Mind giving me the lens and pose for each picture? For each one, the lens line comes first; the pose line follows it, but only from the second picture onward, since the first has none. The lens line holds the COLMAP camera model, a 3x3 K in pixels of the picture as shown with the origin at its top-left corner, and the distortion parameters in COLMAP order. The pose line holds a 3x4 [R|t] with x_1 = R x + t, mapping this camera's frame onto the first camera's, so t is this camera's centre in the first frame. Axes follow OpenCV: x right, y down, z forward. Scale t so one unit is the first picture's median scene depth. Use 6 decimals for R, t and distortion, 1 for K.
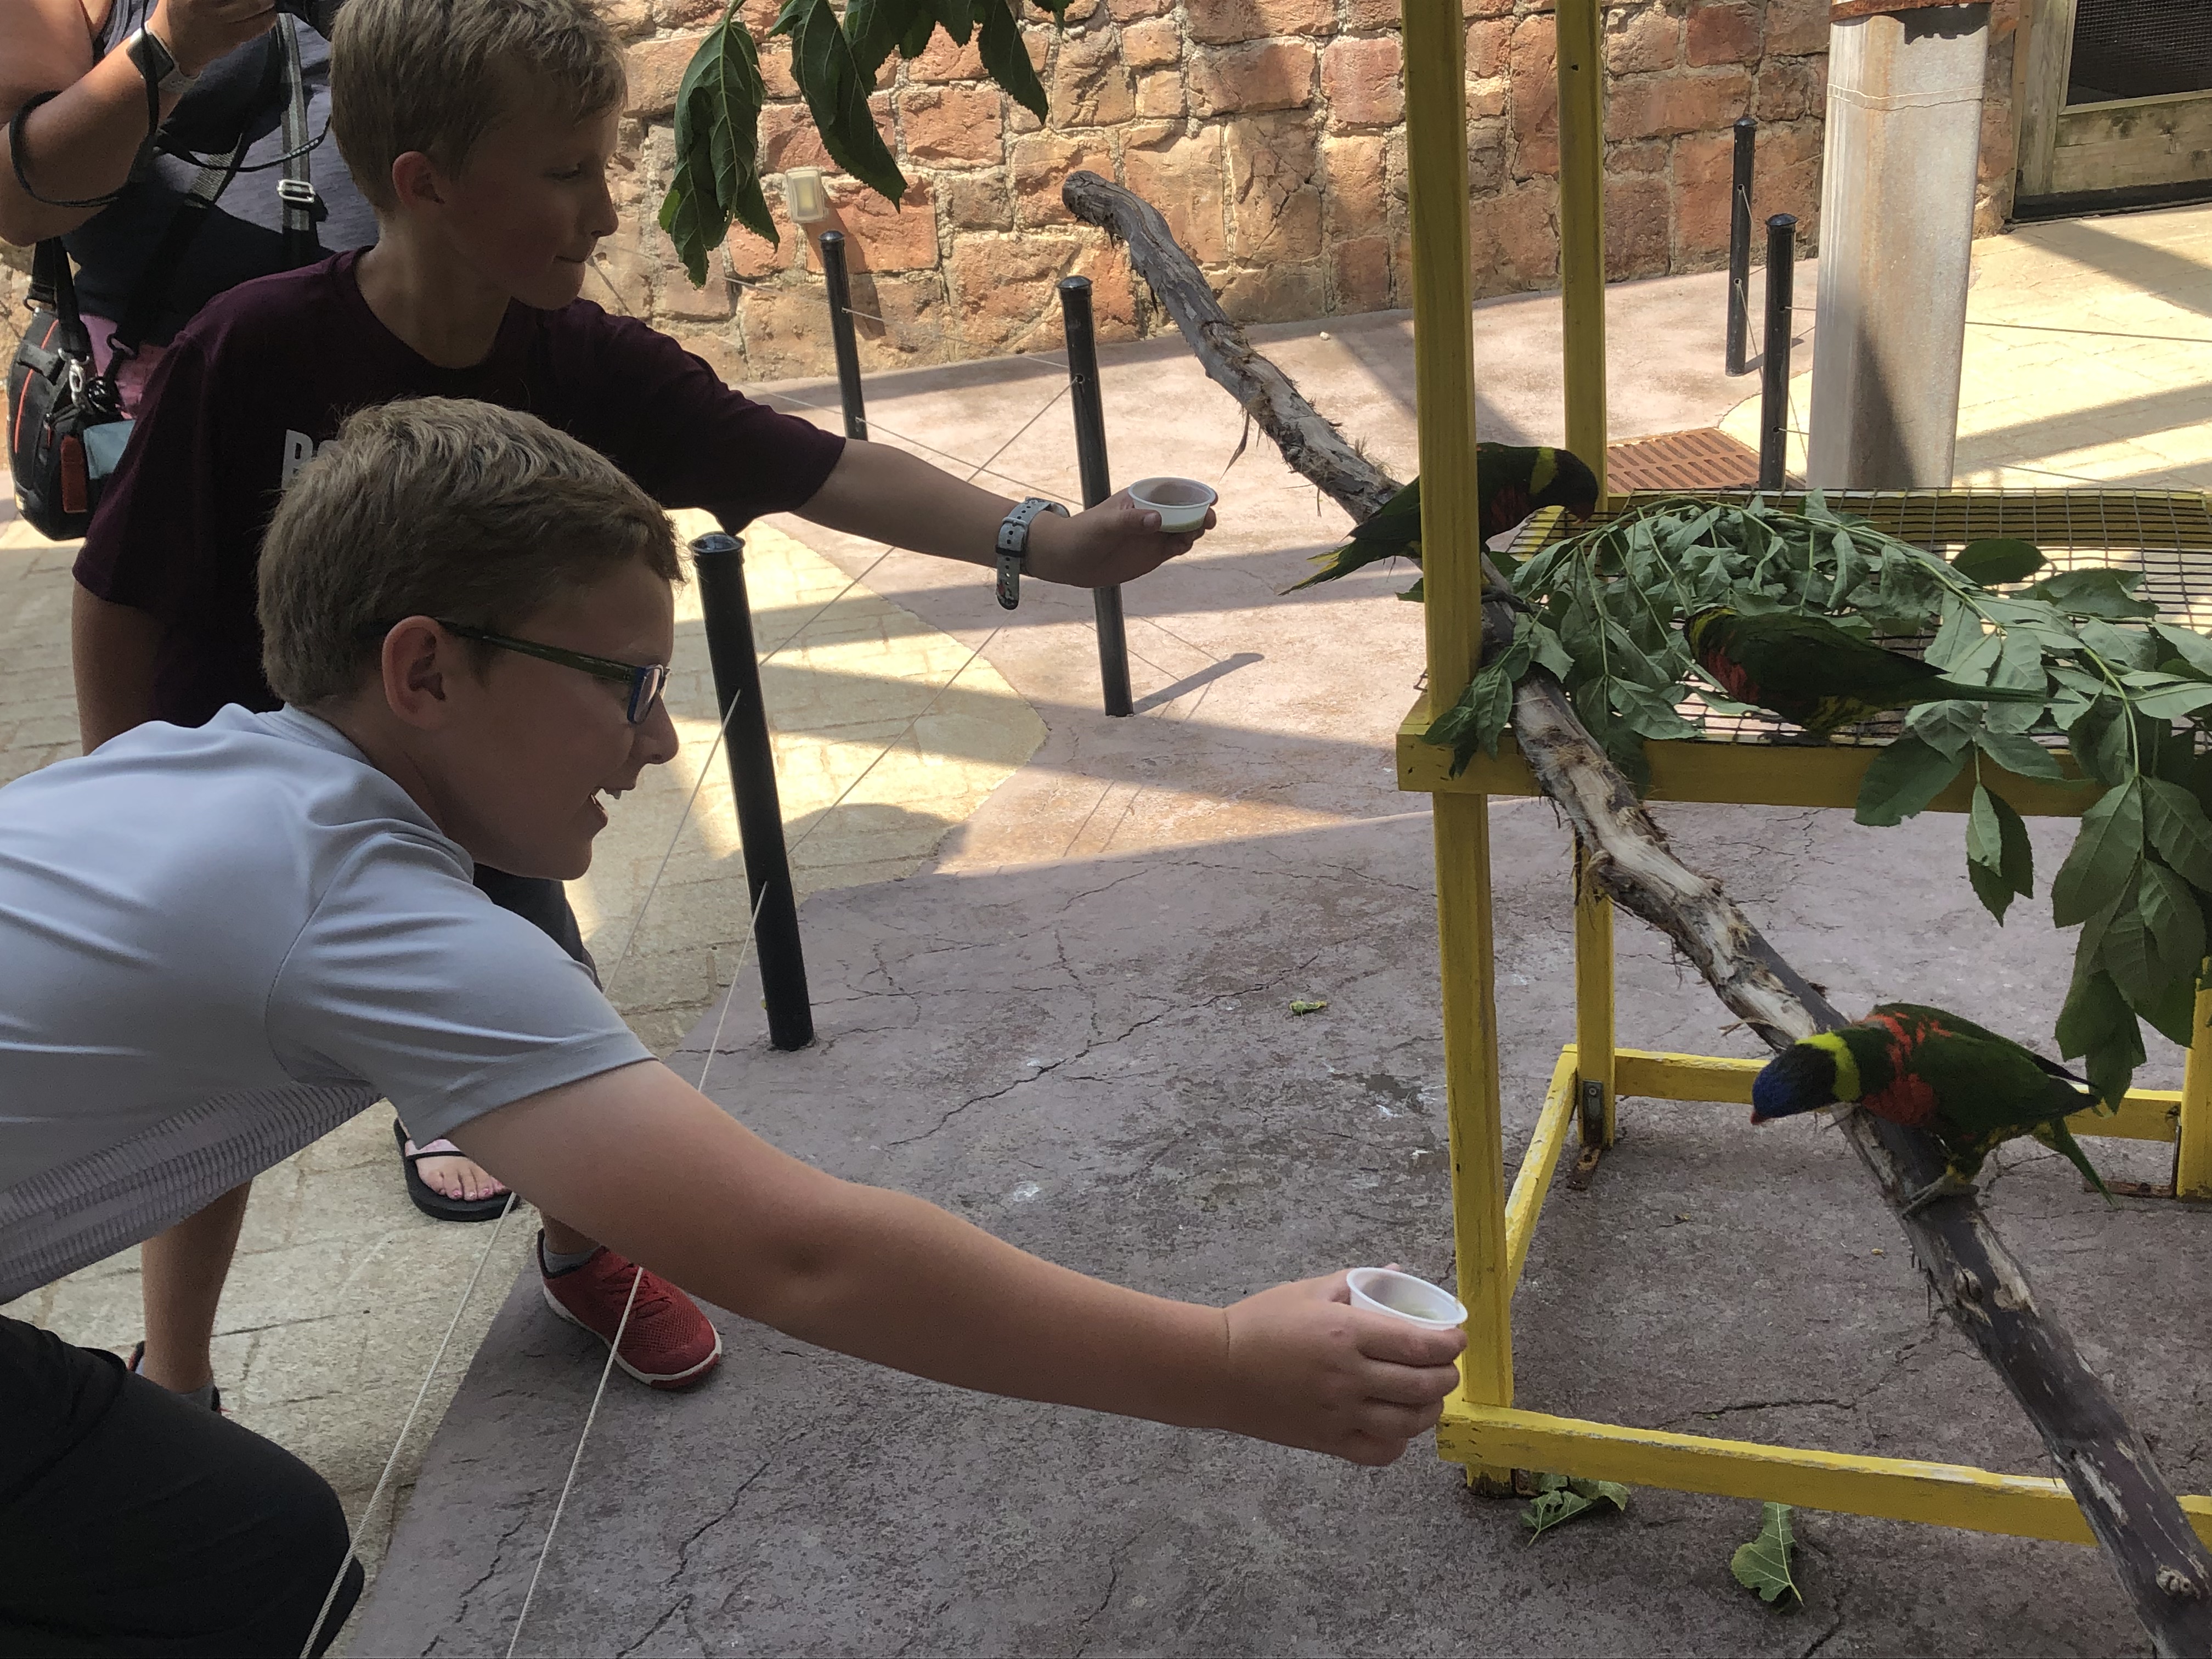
lens RADIAL K [[2323.0, 0, 1106.0], [0, 2323.0, 829.5], [0, 0, 1]] dist [0.179703, -0.735541]
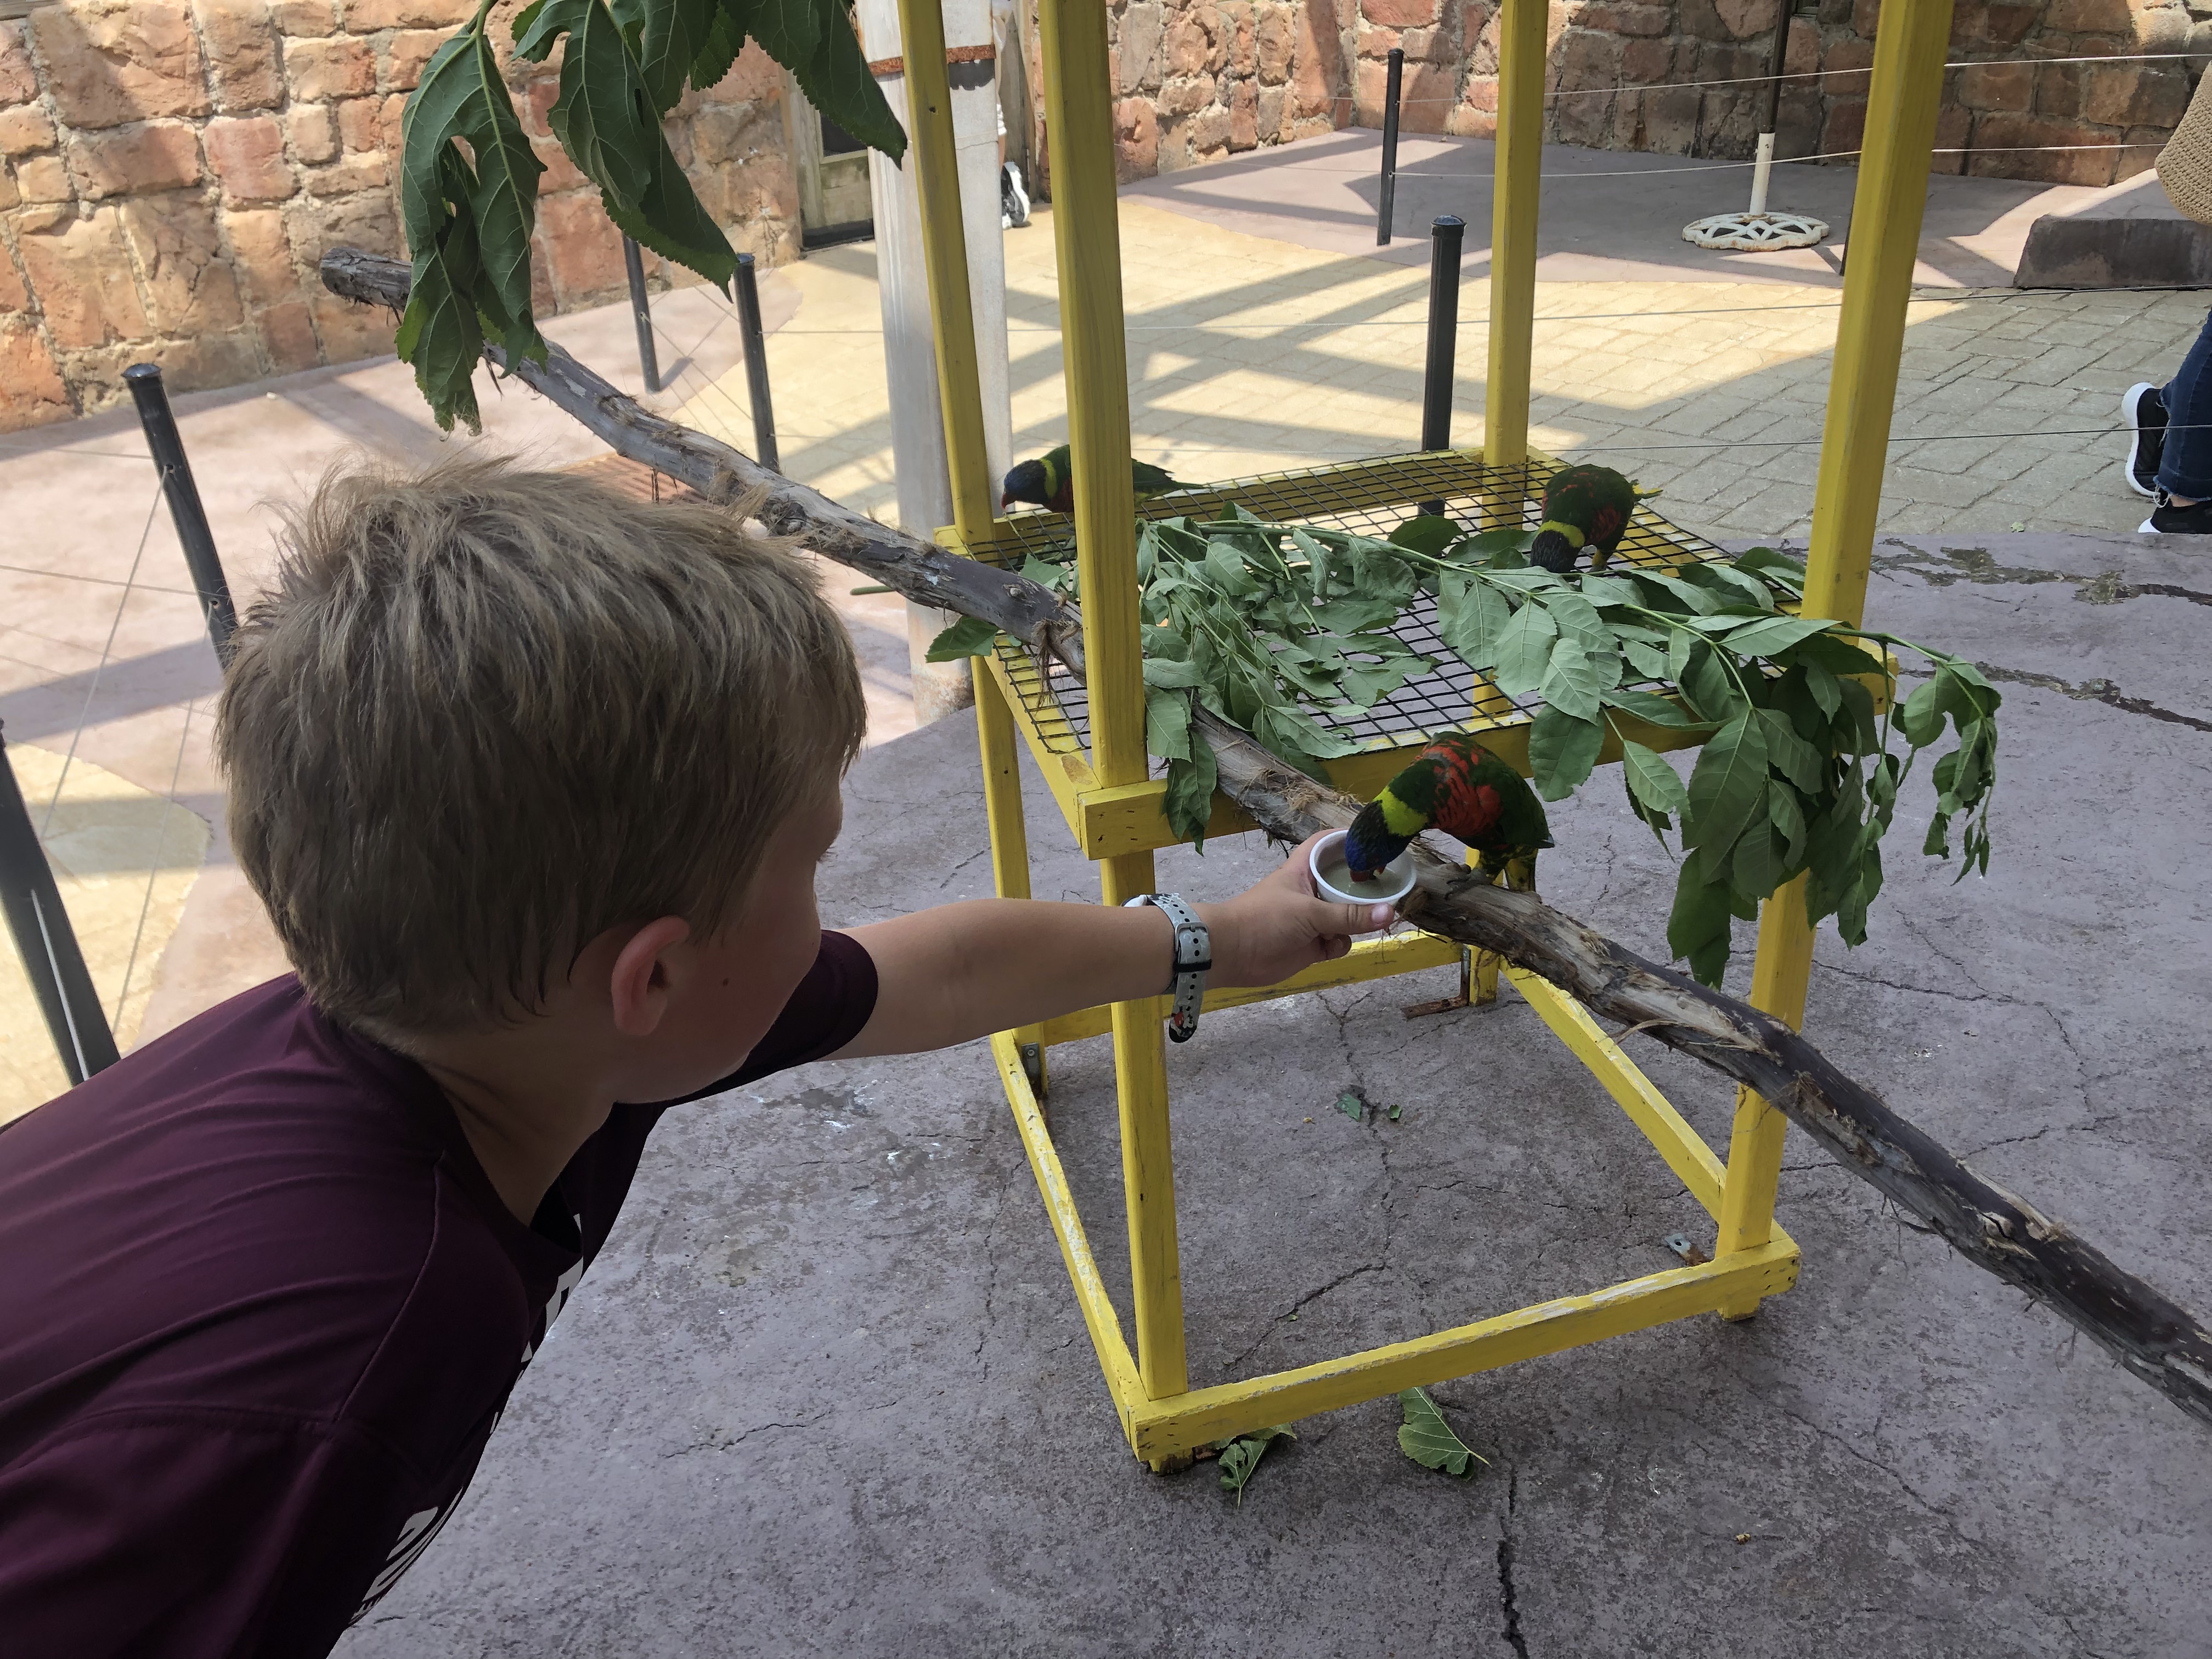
lens RADIAL K [[1767.8, 0, 1106.0], [0, 1767.8, 829.5], [0, 0, 1]] dist [0.087811, -0.117352]
pose [[0.825144, -0.229852, 0.516047, -0.063611], [0.203368, 0.973100, 0.108248, -0.027961], [-0.527047, 0.015627, 0.849693, 0.095582]]
